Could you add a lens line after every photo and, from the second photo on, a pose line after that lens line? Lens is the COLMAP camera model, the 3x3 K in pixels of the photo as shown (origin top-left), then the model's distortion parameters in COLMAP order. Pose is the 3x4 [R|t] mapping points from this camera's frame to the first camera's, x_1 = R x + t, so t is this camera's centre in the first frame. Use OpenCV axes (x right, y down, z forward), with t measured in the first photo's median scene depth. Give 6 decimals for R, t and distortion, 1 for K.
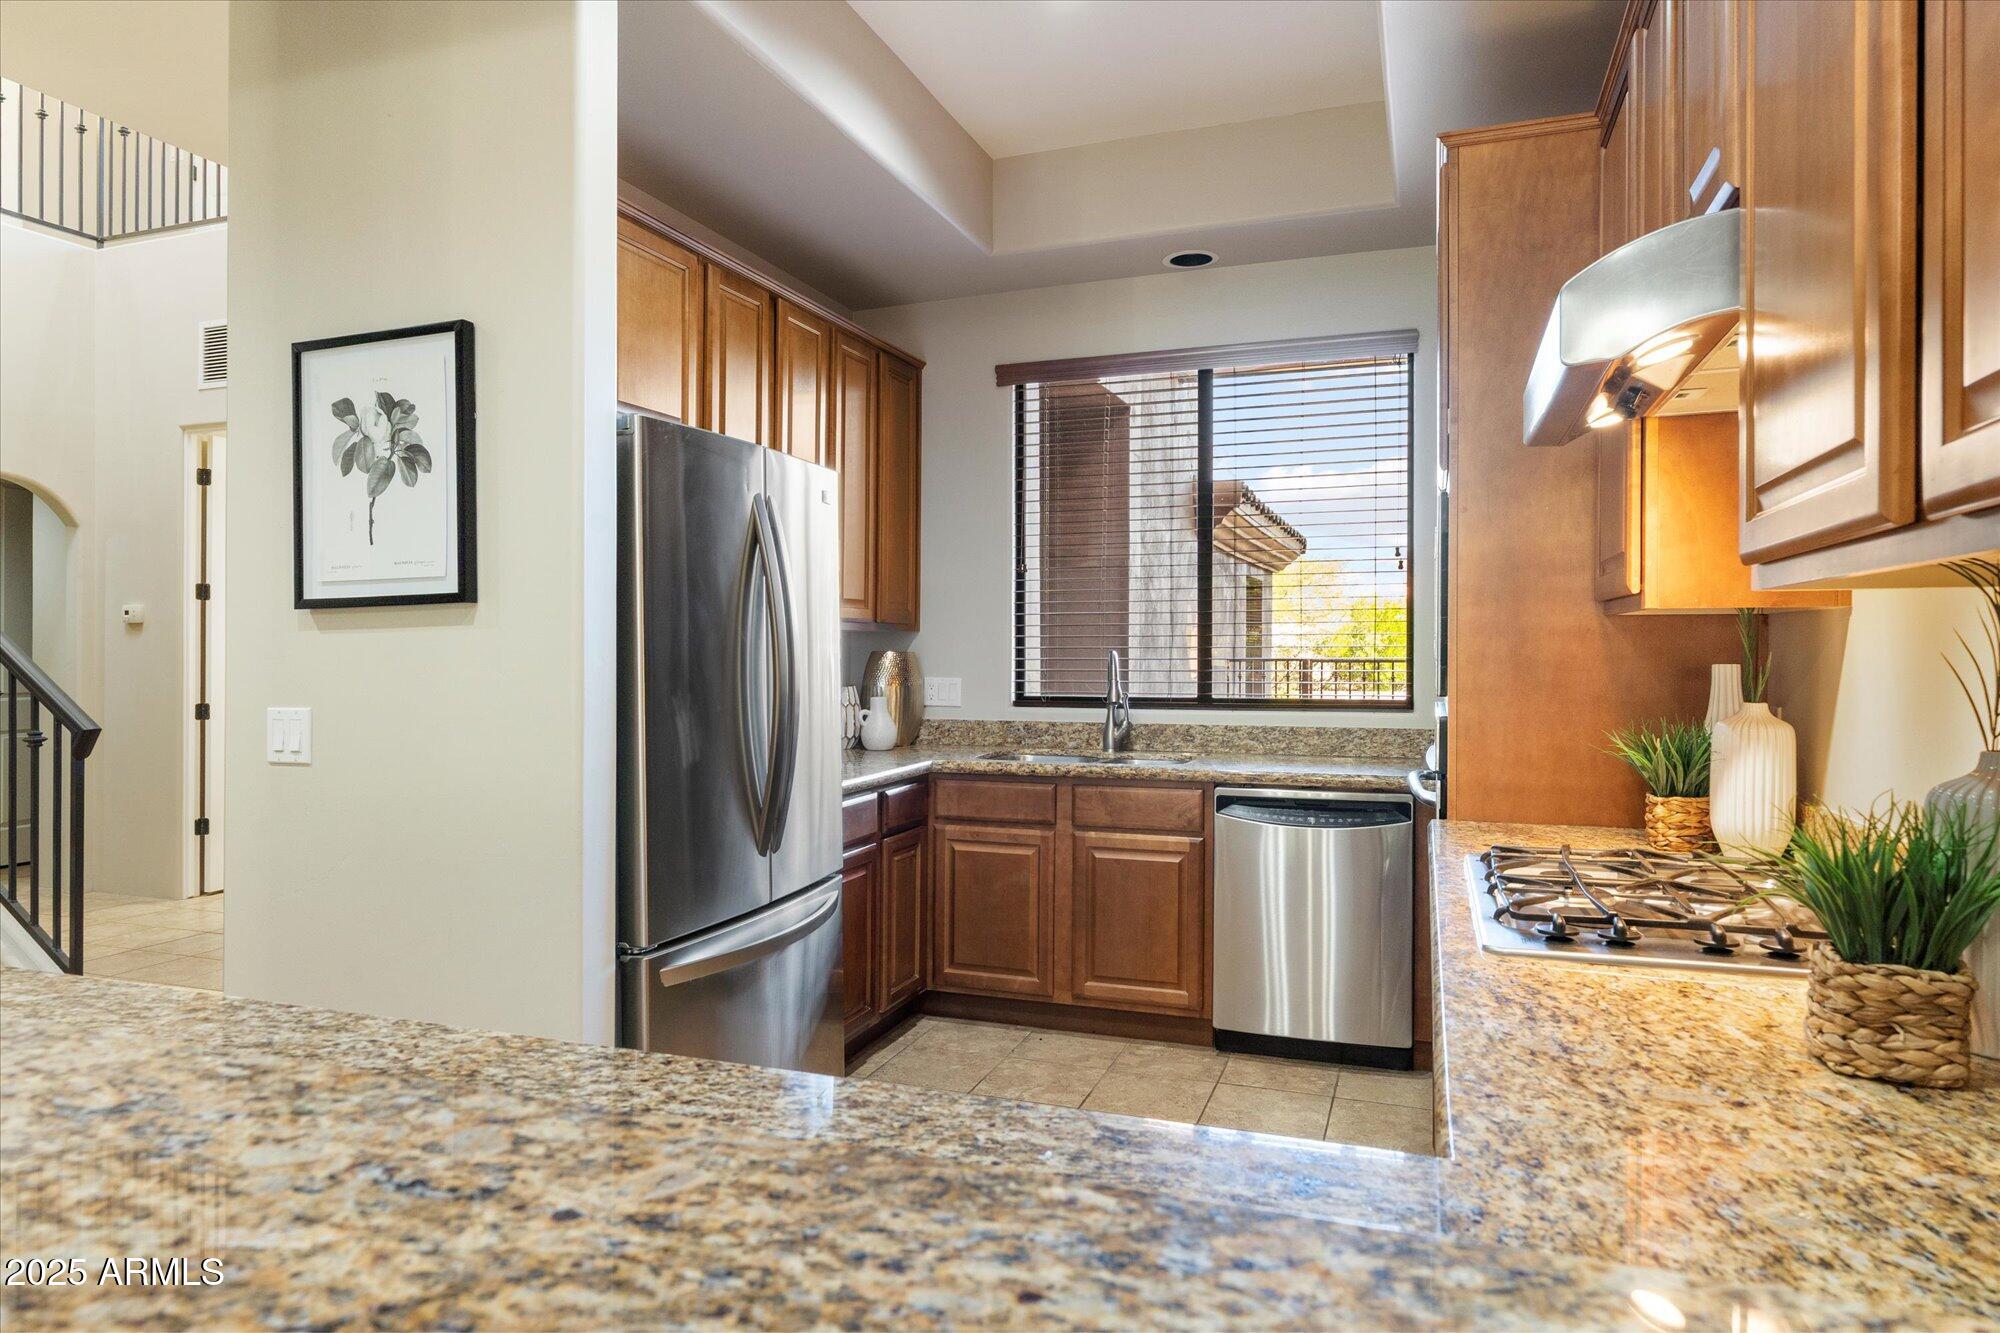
lens RADIAL K [[1231.6, 0, 992.3], [0, 1231.6, 650.2], [0, 0, 1]] dist [0.004416, -0.001630]
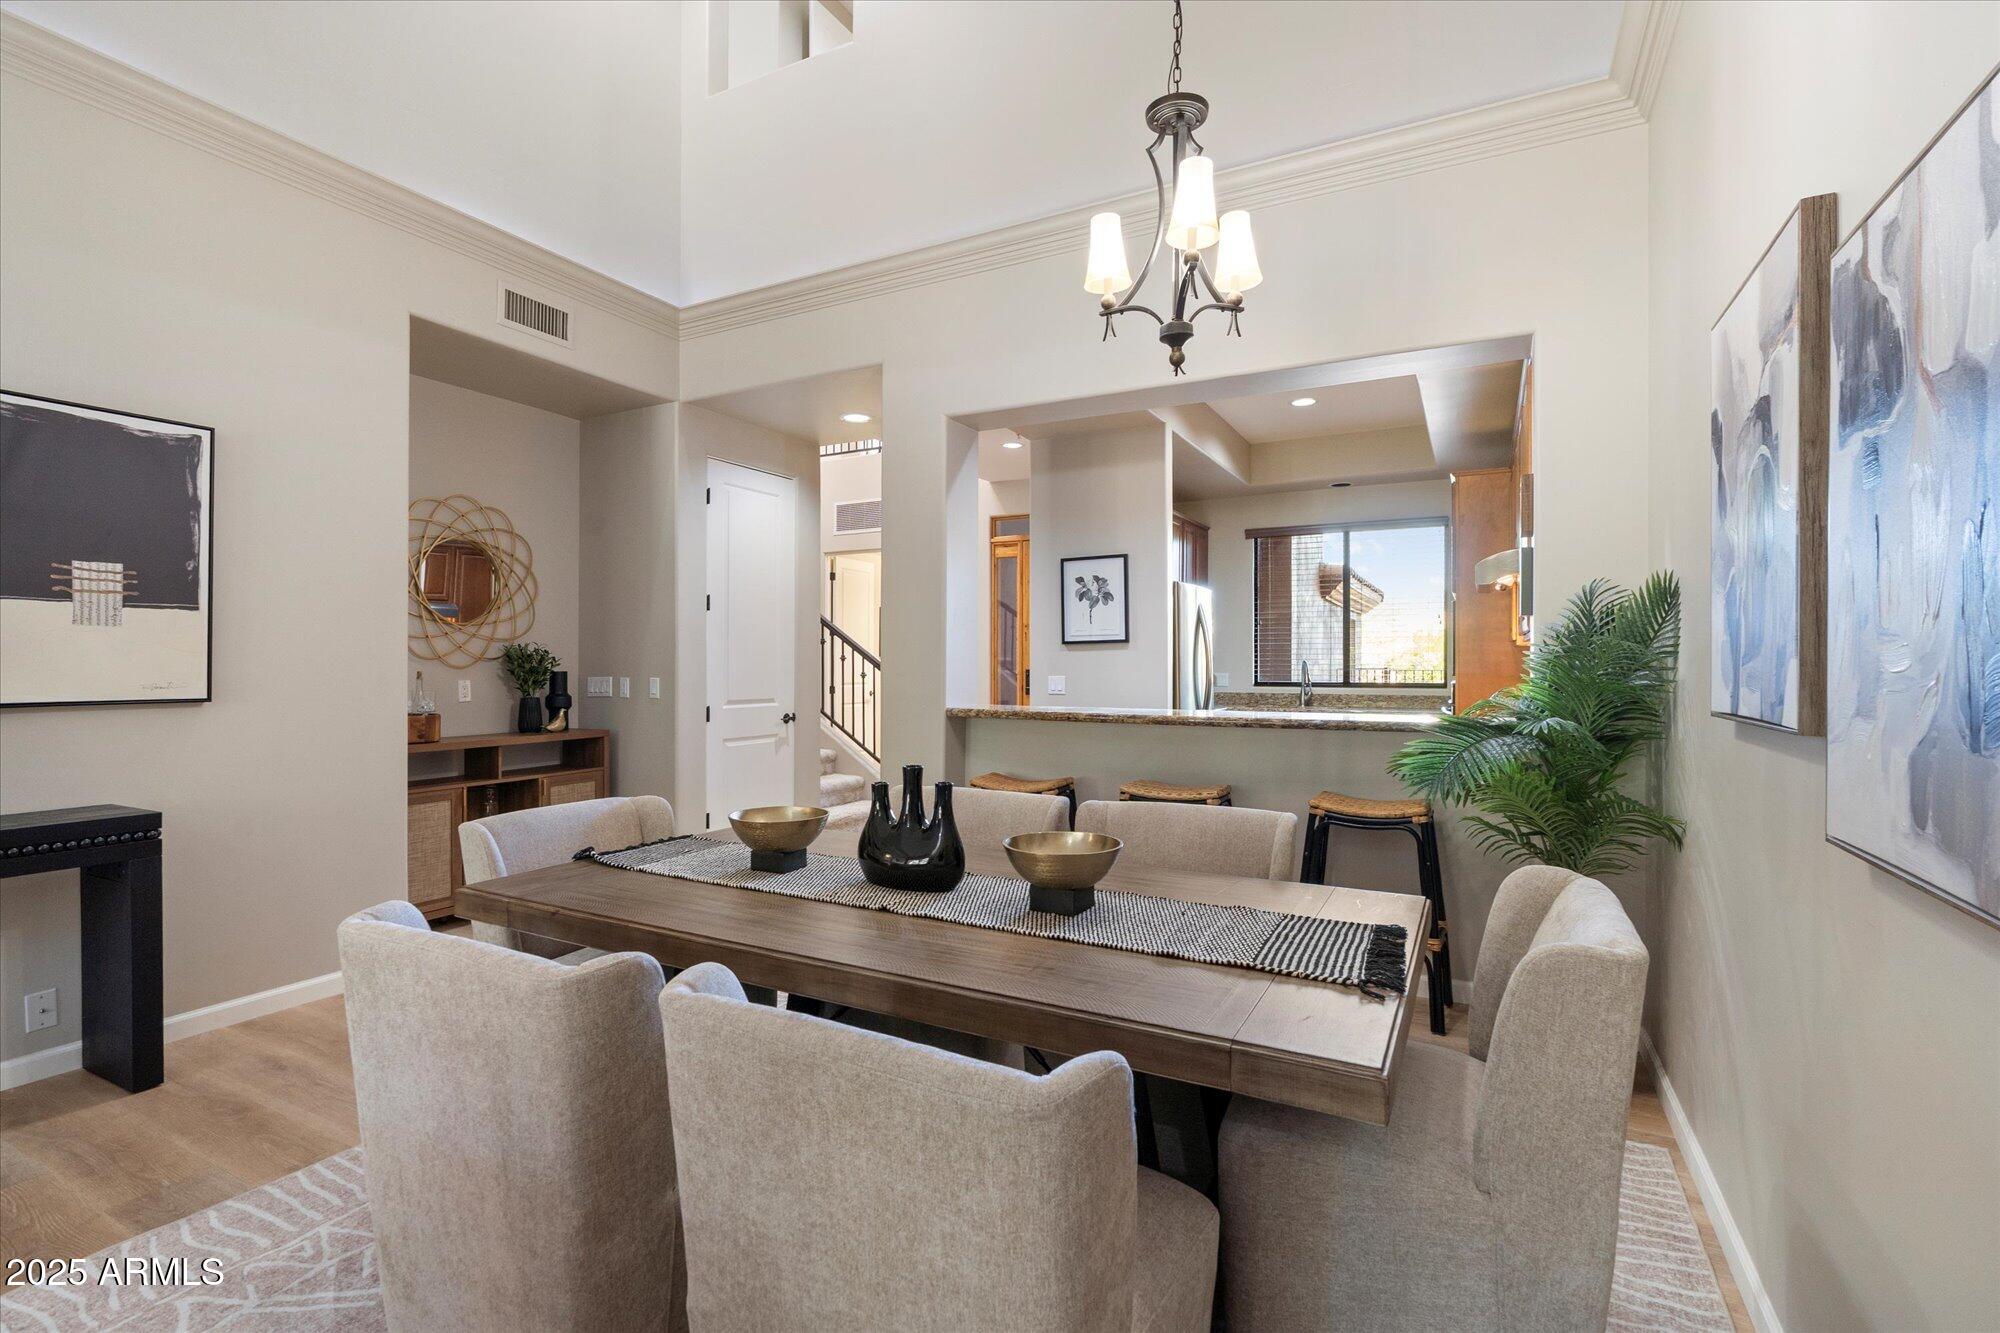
lens RADIAL K [[980.6, 0, 947.0], [0, 980.6, 659.0], [0, 0, 1]] dist [-0.005276, -0.000490]
pose [[0.989147, 0.006405, -0.146787, -0.461705], [-0.006869, 0.999973, -0.002651, 0.010906], [0.146766, 0.003630, 0.989165, -1.393565]]
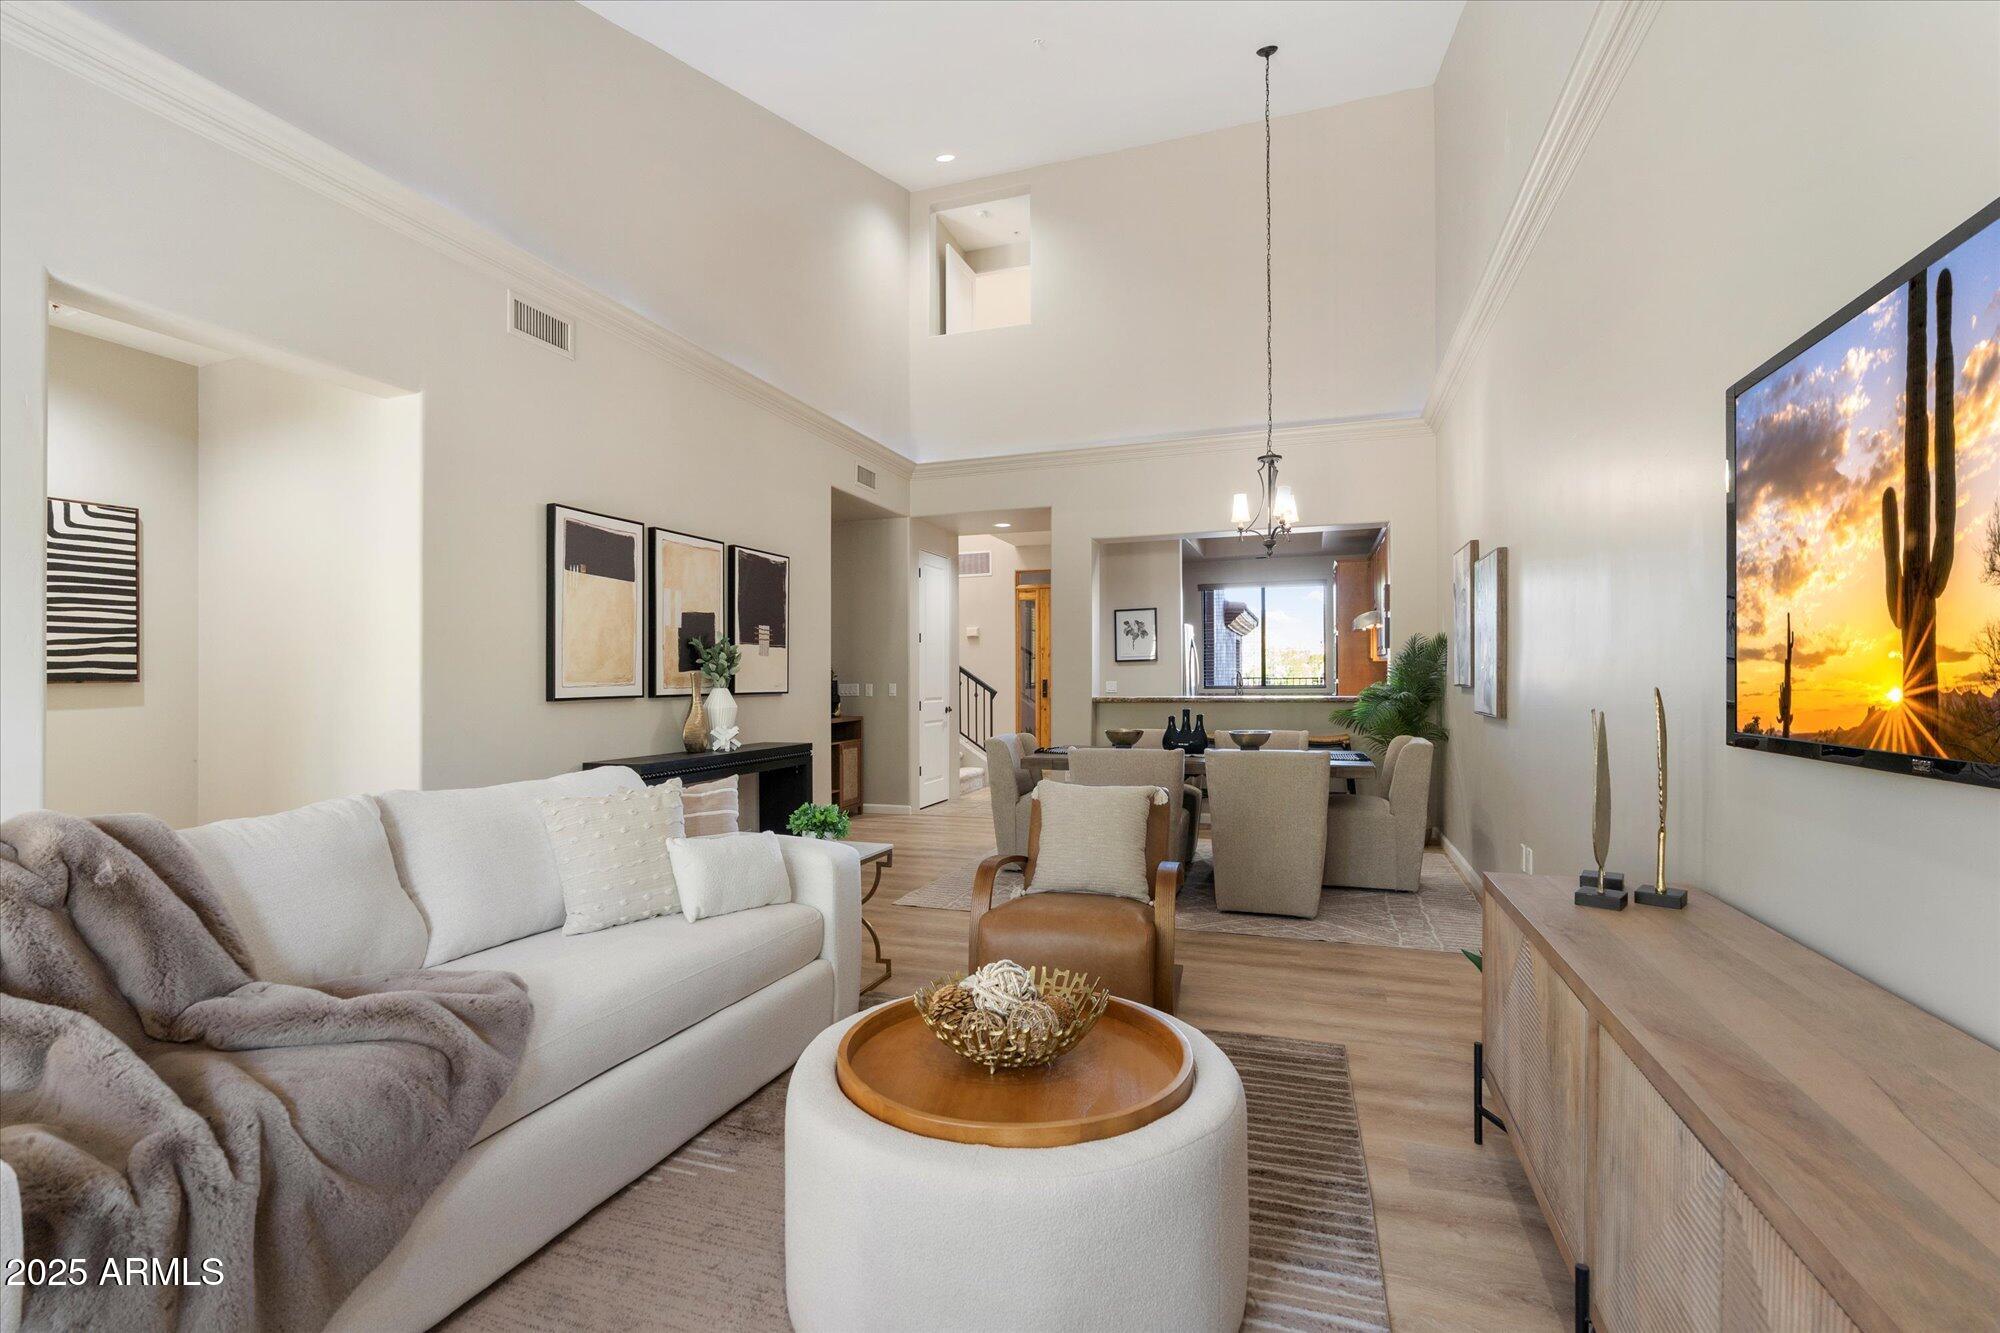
lens RADIAL K [[939.8, 0, 986.7], [0, 939.8, 668.6], [0, 0, 1]] dist [-0.009481, 0.002892]
pose [[0.999864, -0.000570, 0.016499, -1.035188], [0.000733, 0.999951, -0.009872, 0.027203], [-0.016493, 0.009882, 0.999815, -2.568575]]
